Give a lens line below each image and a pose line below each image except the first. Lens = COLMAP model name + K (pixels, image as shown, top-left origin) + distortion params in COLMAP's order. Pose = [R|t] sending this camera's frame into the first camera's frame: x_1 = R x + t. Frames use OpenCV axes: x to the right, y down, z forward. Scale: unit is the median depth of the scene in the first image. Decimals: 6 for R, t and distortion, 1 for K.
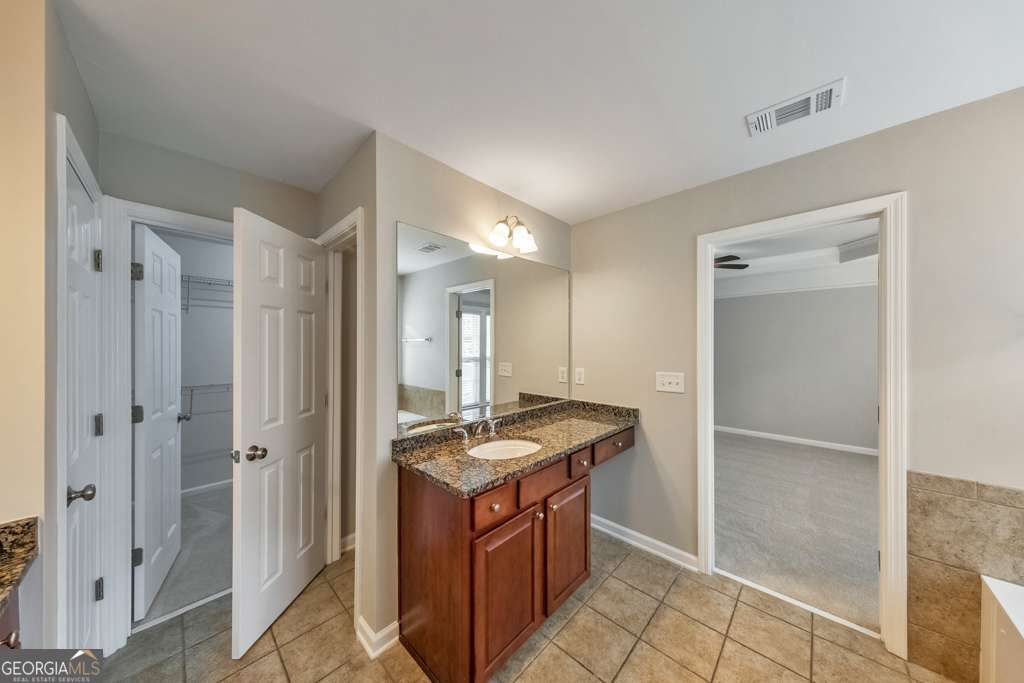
lens RADIAL K [[325.6, 0, 511.1], [0, 325.6, 343.6], [0, 0, 1]] dist [0.001582, -0.000105]
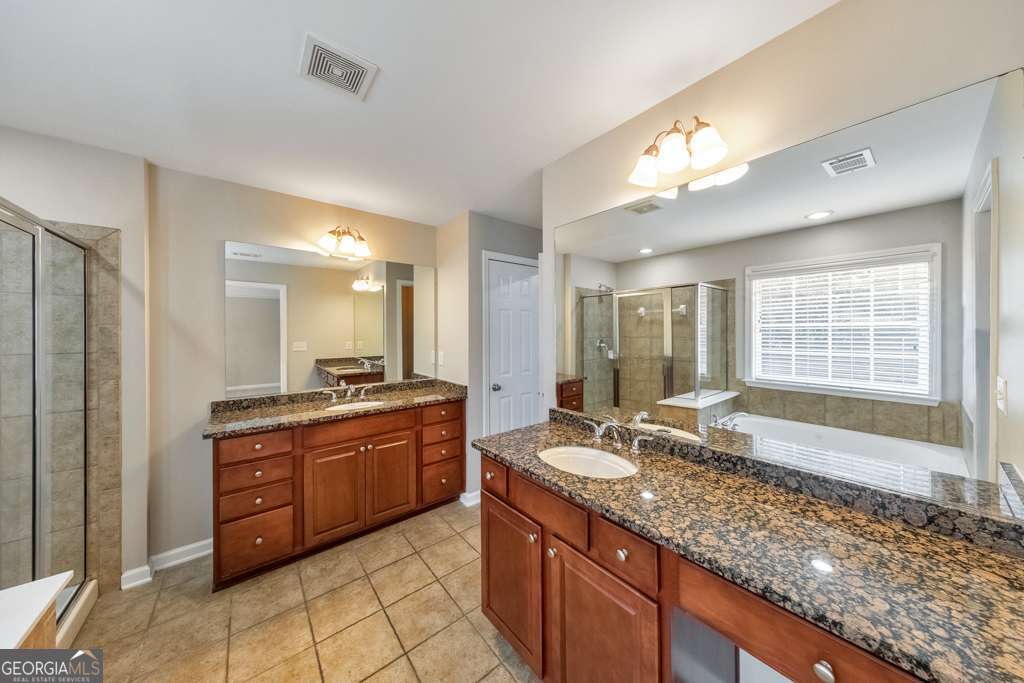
lens RADIAL K [[325.6, 0, 507.8], [0, 325.6, 331.1], [0, 0, 1]] dist [0.001582, -0.000105]
pose [[-0.139929, -0.001486, -0.990160, 0.873688], [0.006032, 0.999979, -0.002354, 0.012089], [0.990143, -0.006302, -0.139917, 1.024505]]
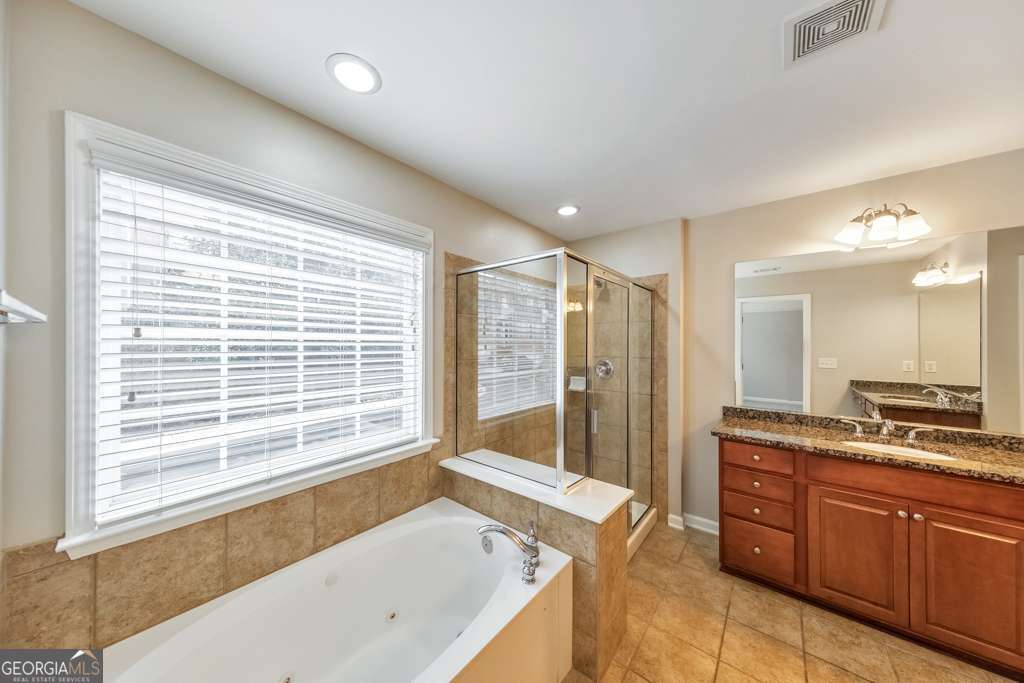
lens RADIAL K [[325.6, 0, 516.3], [0, 325.6, 343.5], [0, 0, 1]] dist [0.001582, -0.000105]
pose [[-0.997299, -0.007274, -0.073093, 0.809146], [-0.006899, 0.999962, -0.005380, 0.010924], [0.073129, -0.004861, -0.997311, 1.107386]]
